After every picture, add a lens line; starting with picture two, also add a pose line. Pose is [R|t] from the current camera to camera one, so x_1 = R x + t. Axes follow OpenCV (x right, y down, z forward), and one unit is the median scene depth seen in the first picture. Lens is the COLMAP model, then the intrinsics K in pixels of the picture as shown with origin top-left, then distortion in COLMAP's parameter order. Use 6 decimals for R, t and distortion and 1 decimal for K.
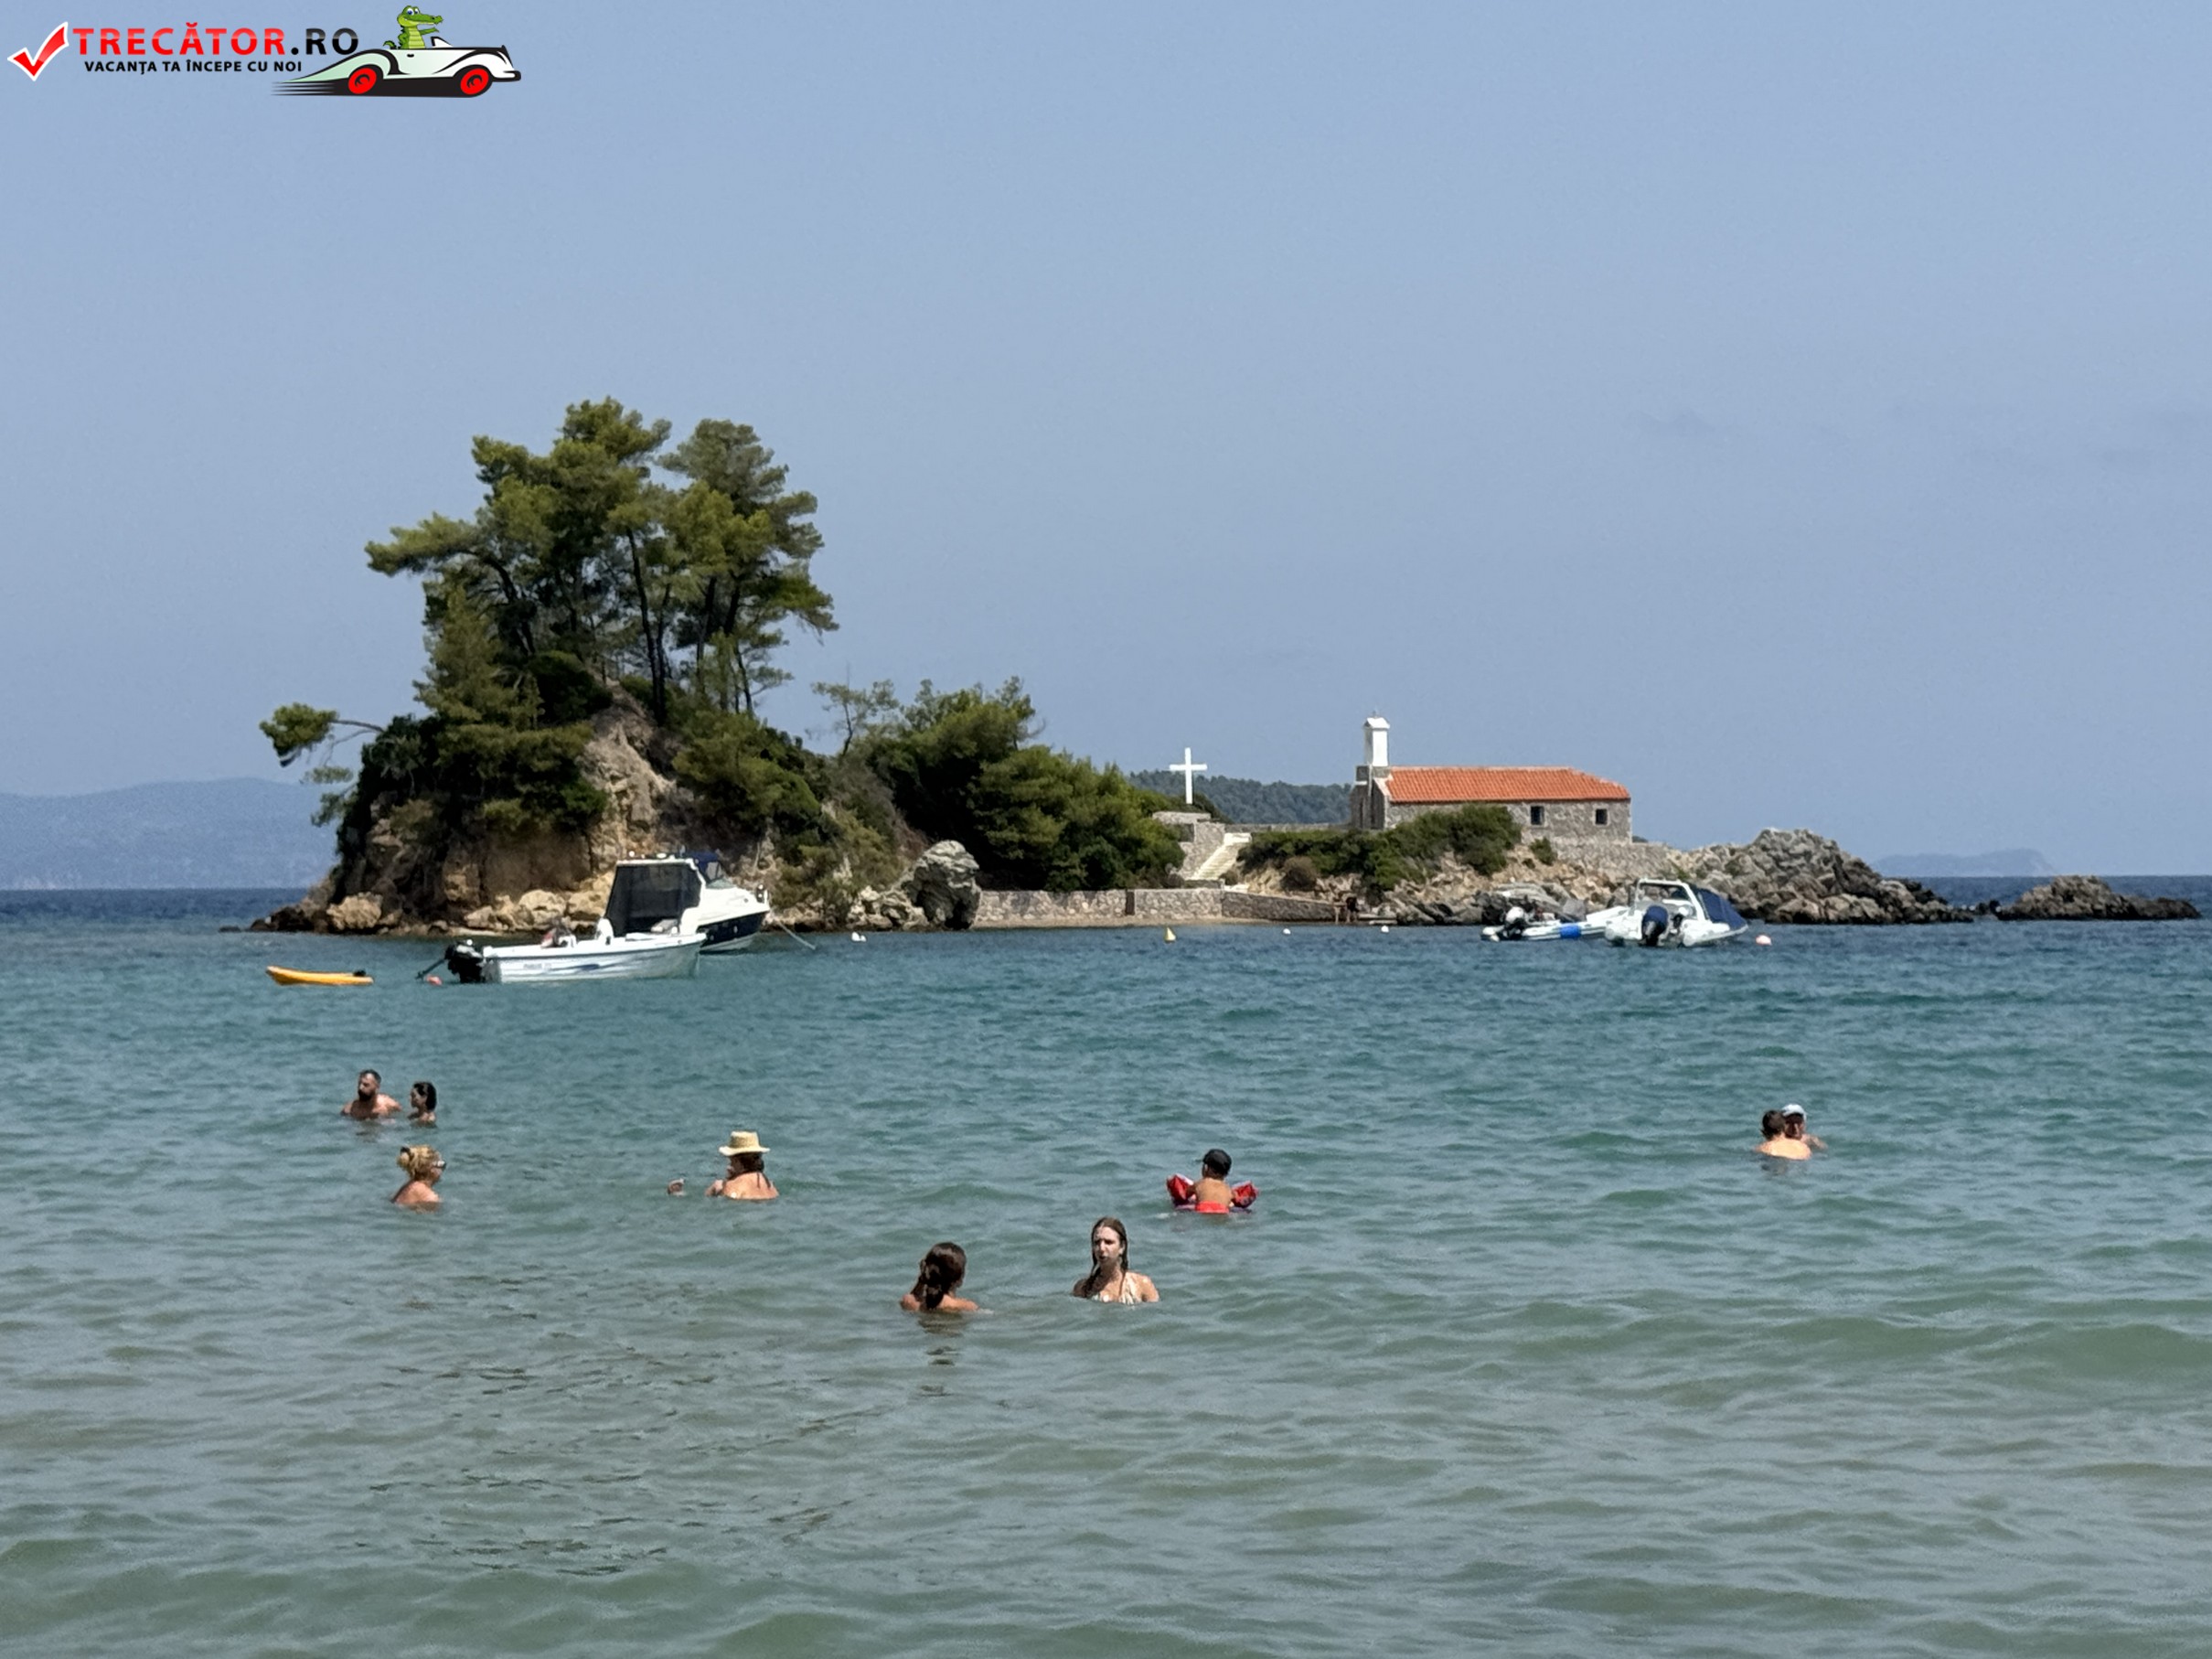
lens RADIAL K [[4971.7, 0, 1147.8], [0, 4971.7, 843.8], [0, 0, 1]] dist [0.132883, 0.000000]
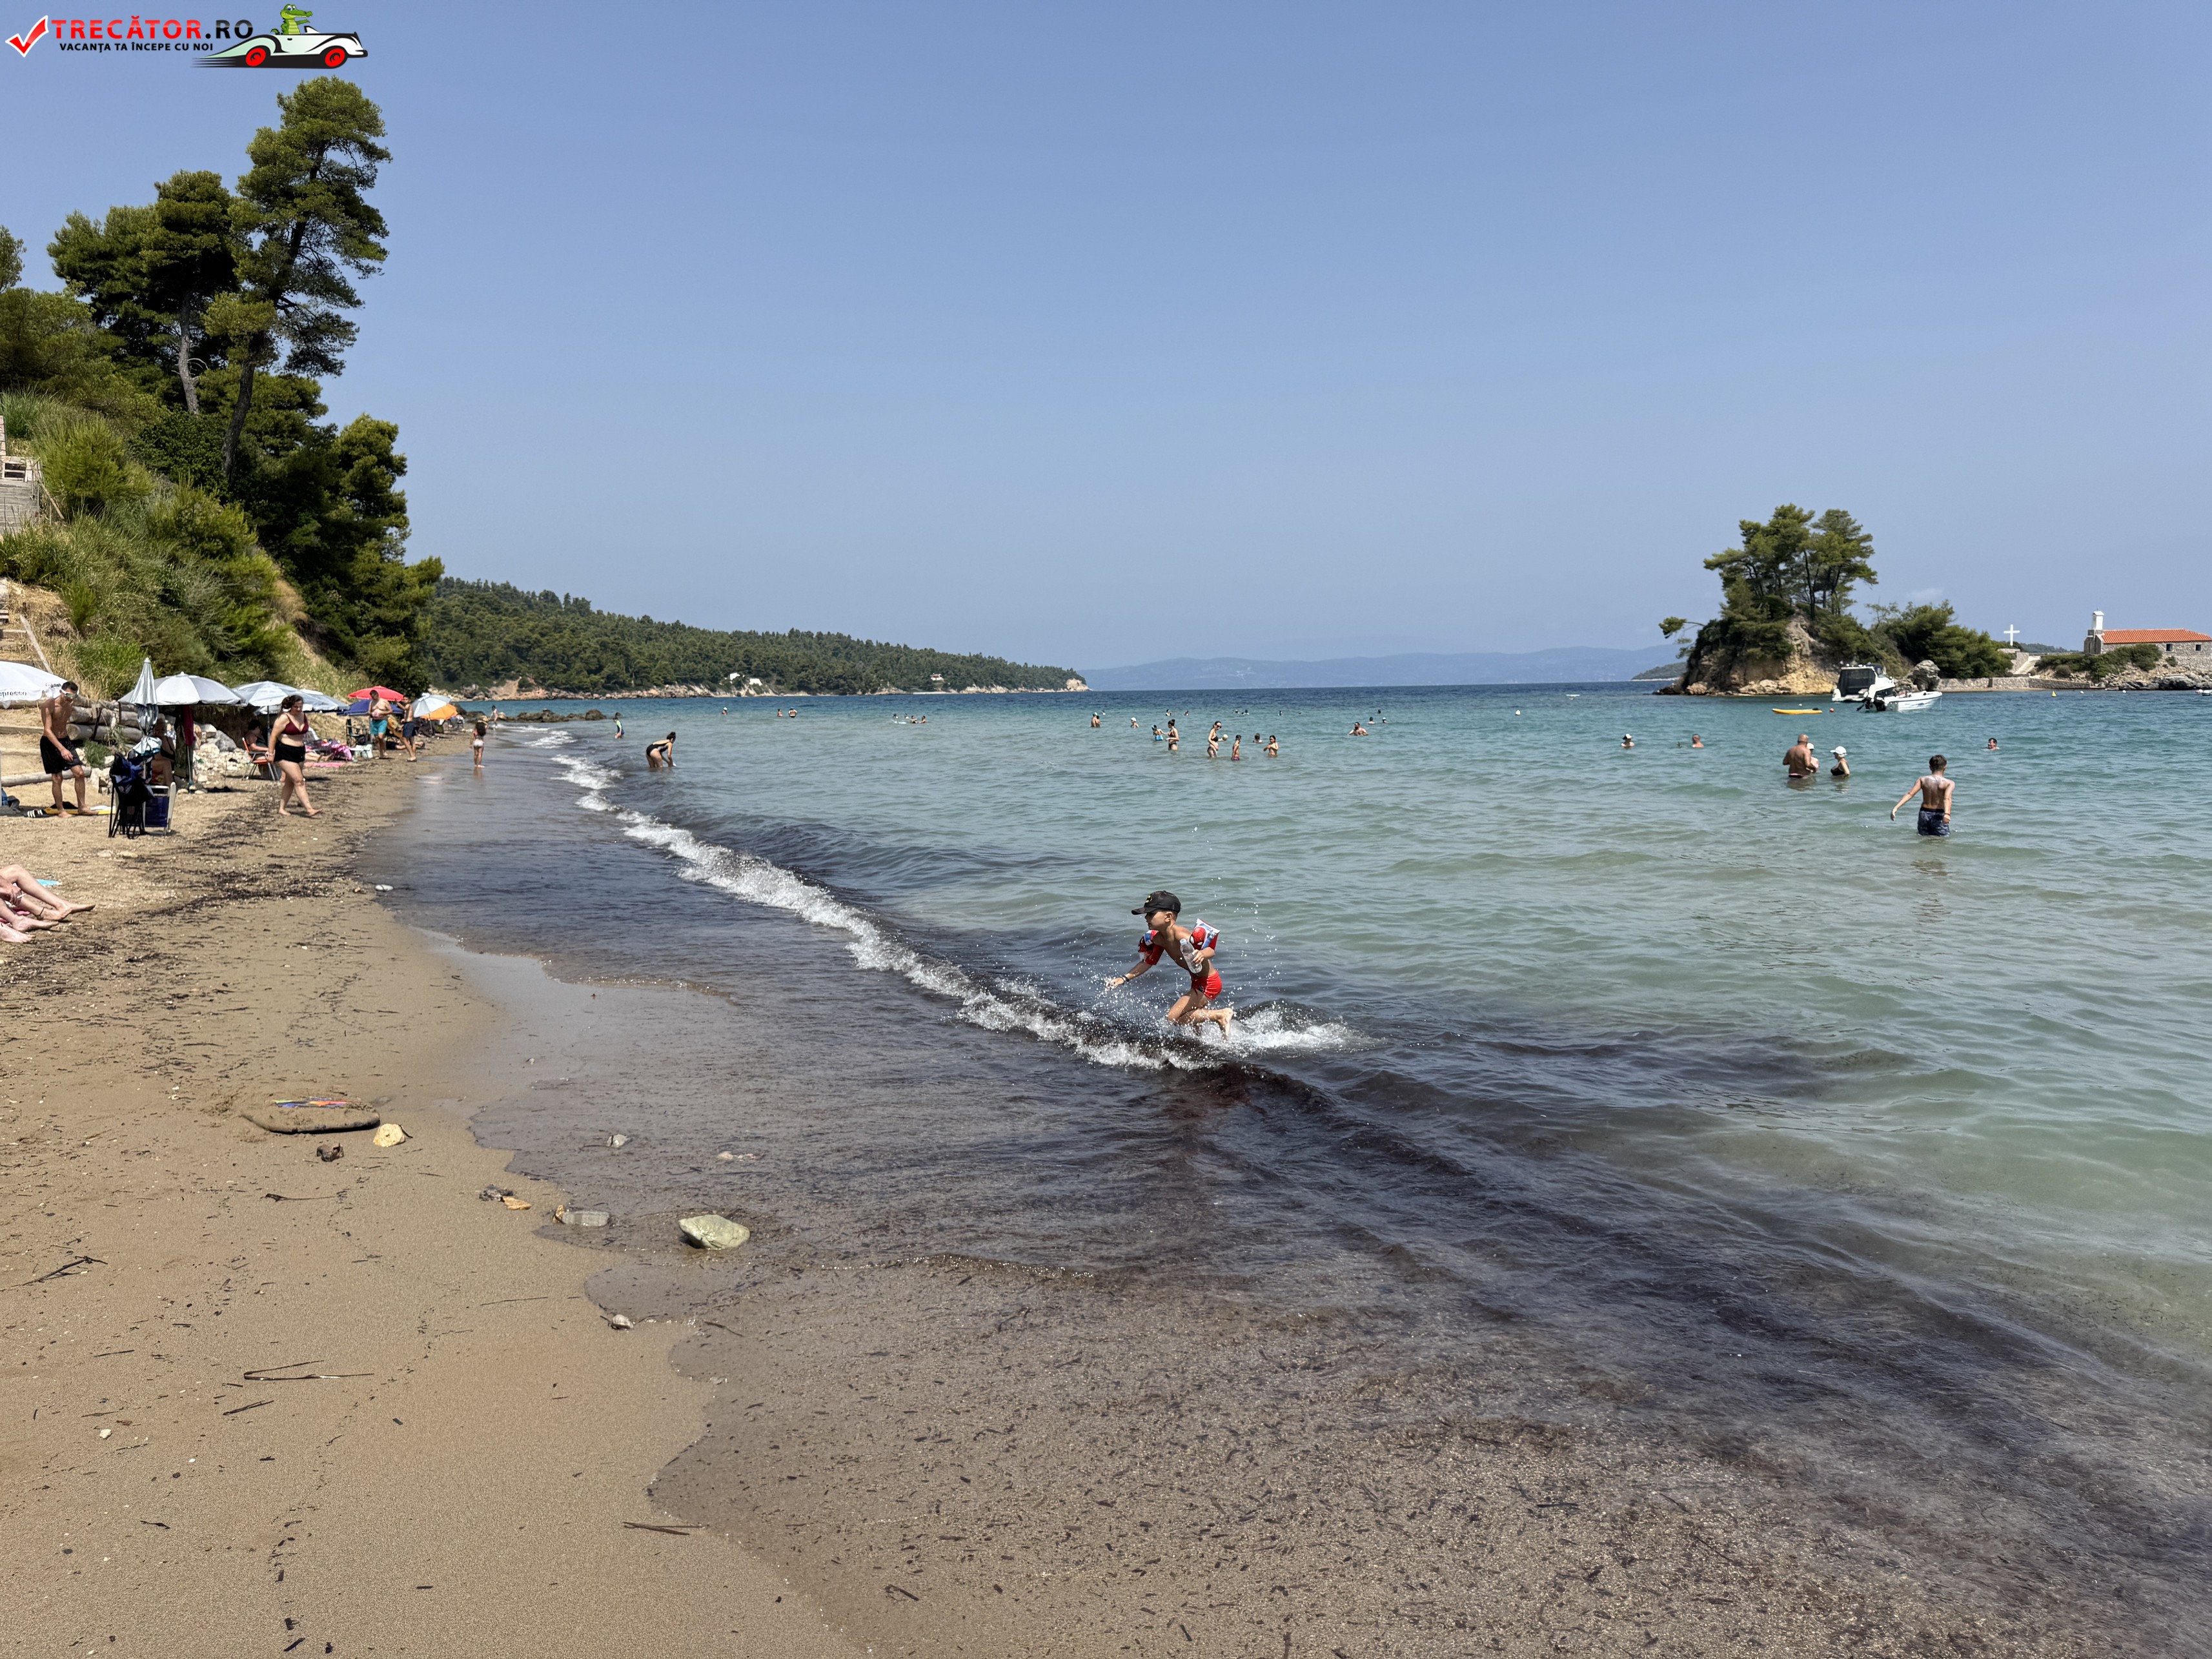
lens RADIAL K [[1543.7, 0, 1146.5], [0, 1543.7, 839.0], [0, 0, 1]] dist [0.050250, -0.059847]
pose [[0.901168, 0.035899, -0.431982, -0.050475], [0.011084, 0.994331, 0.105754, 0.001777], [0.433329, -0.100090, 0.895661, 0.038425]]
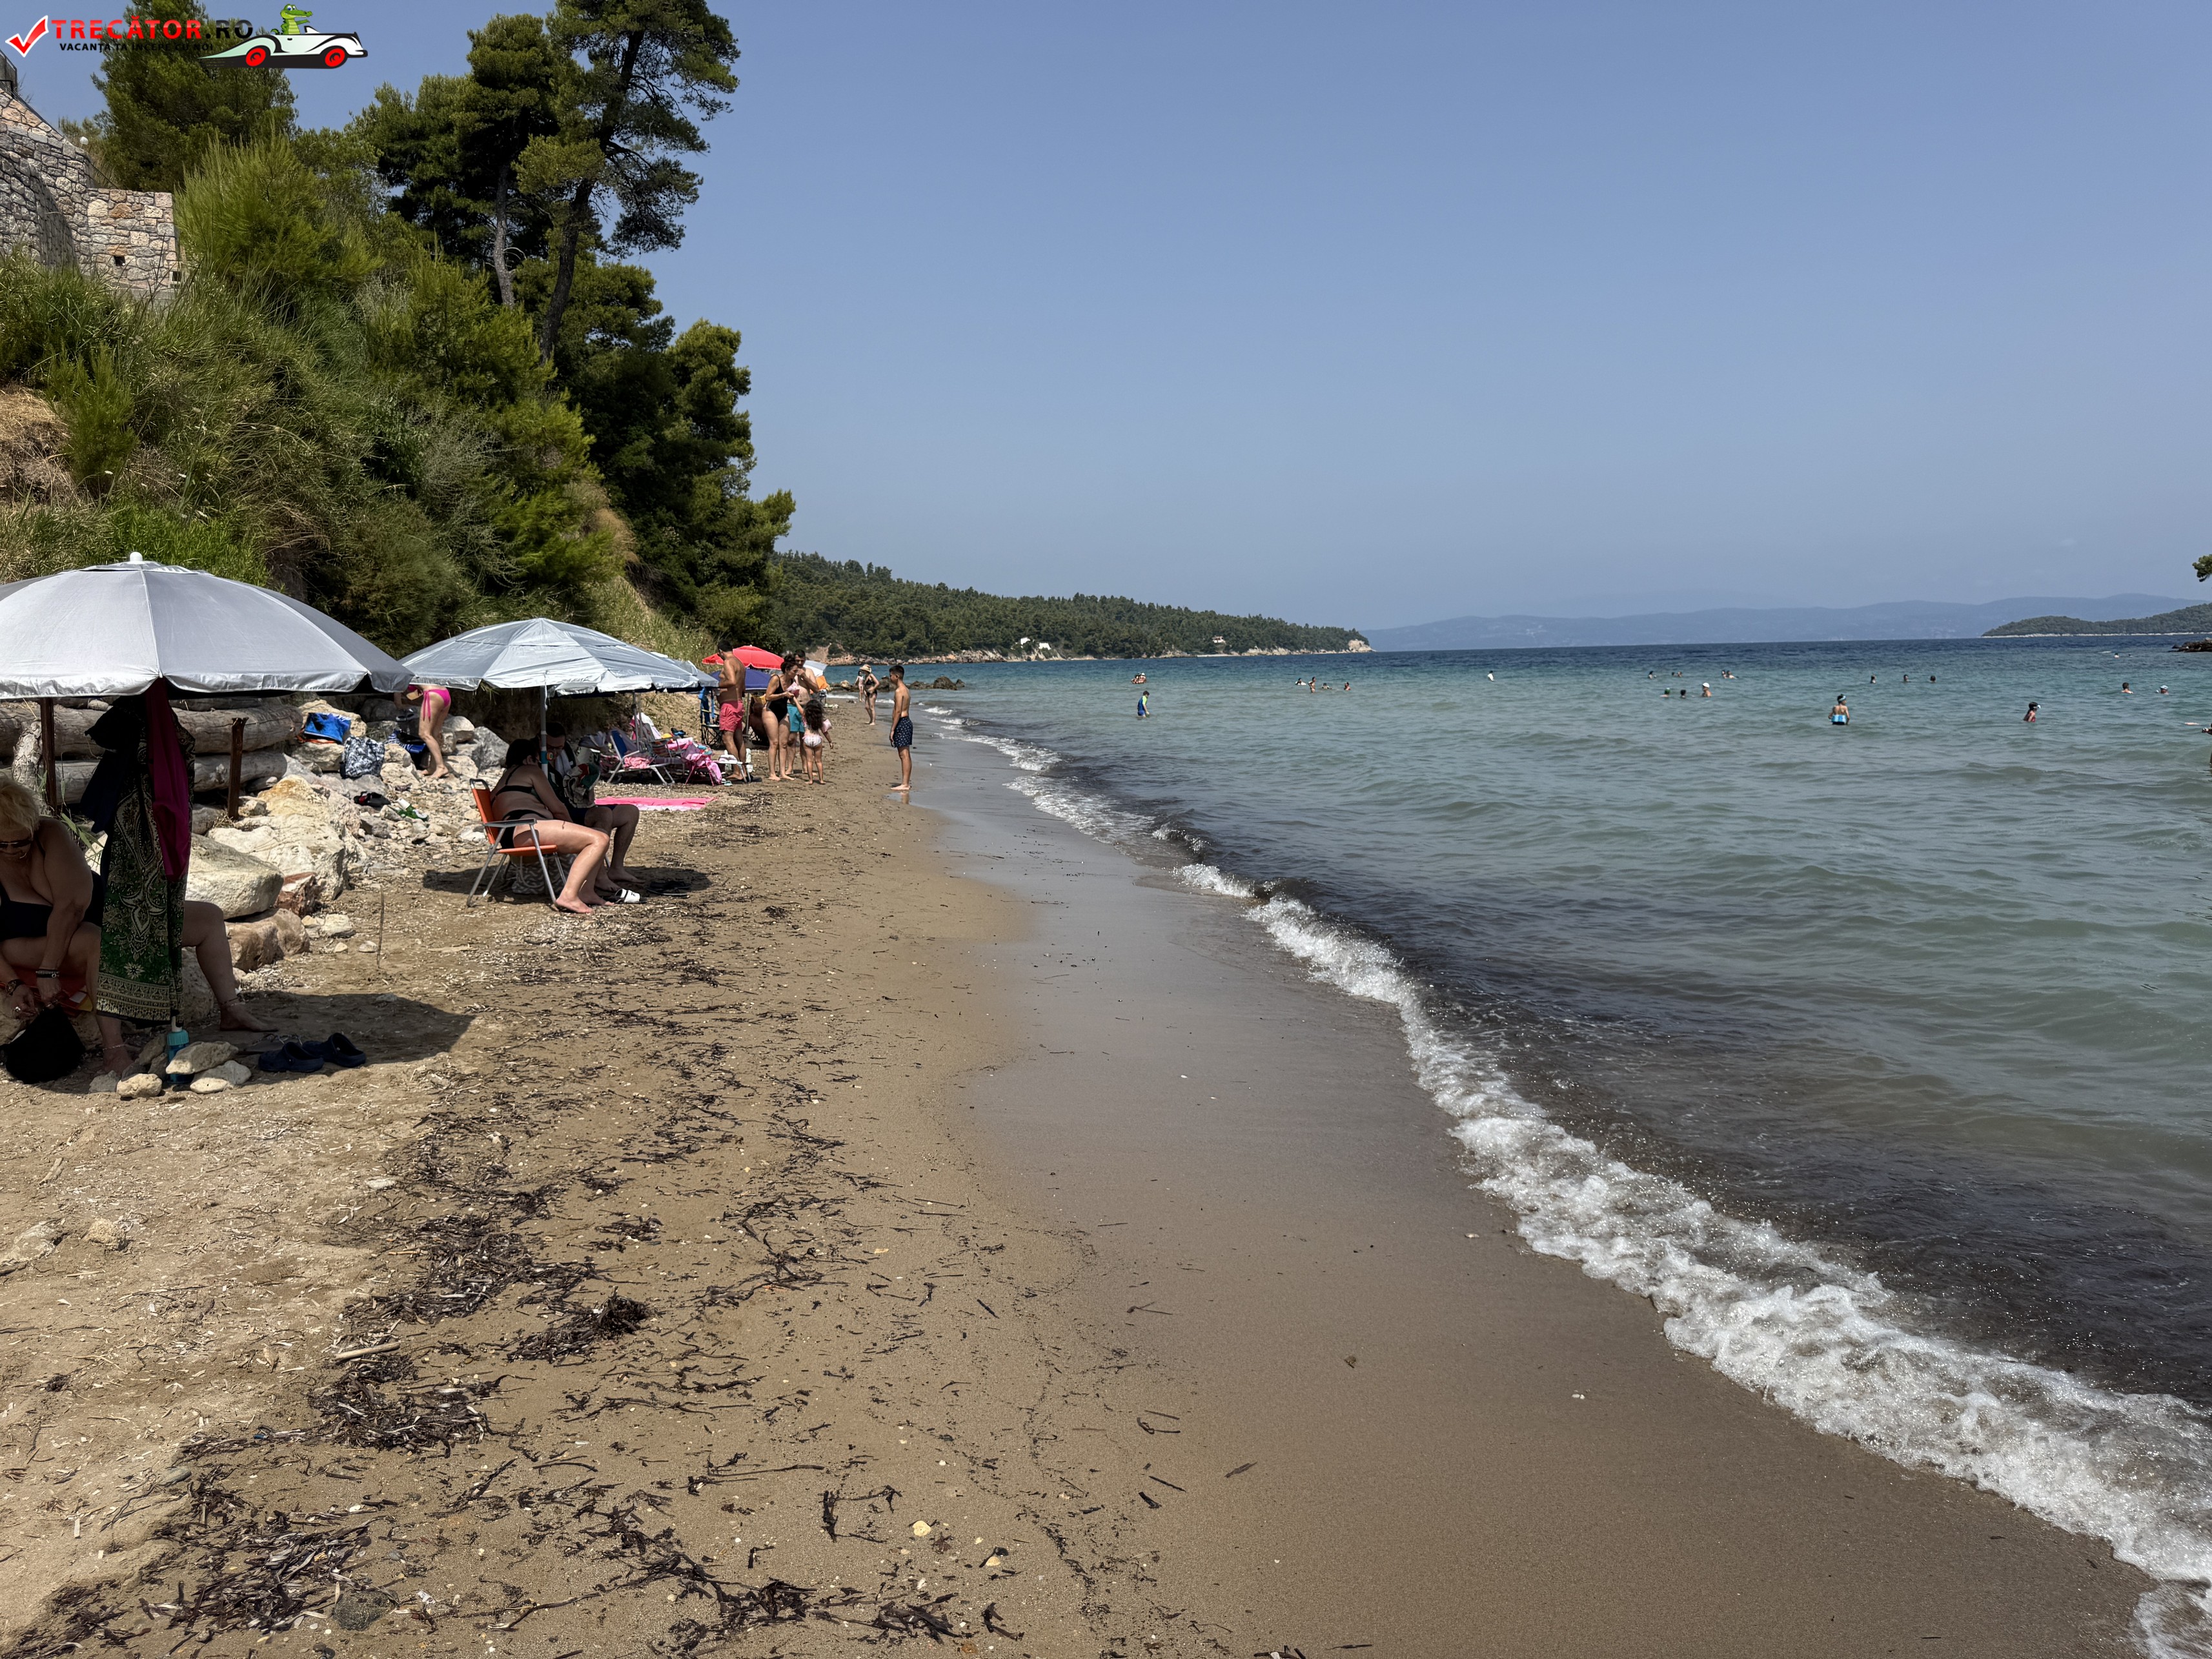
lens RADIAL K [[1543.7, 0, 1108.6], [0, 1543.7, 835.1], [0, 0, 1]] dist [0.050250, -0.059847]
pose [[0.796693, 0.058582, -0.601539, -0.132168], [0.020685, 0.992065, 0.124010, 0.002751], [0.604031, -0.111241, 0.789159, 0.098091]]
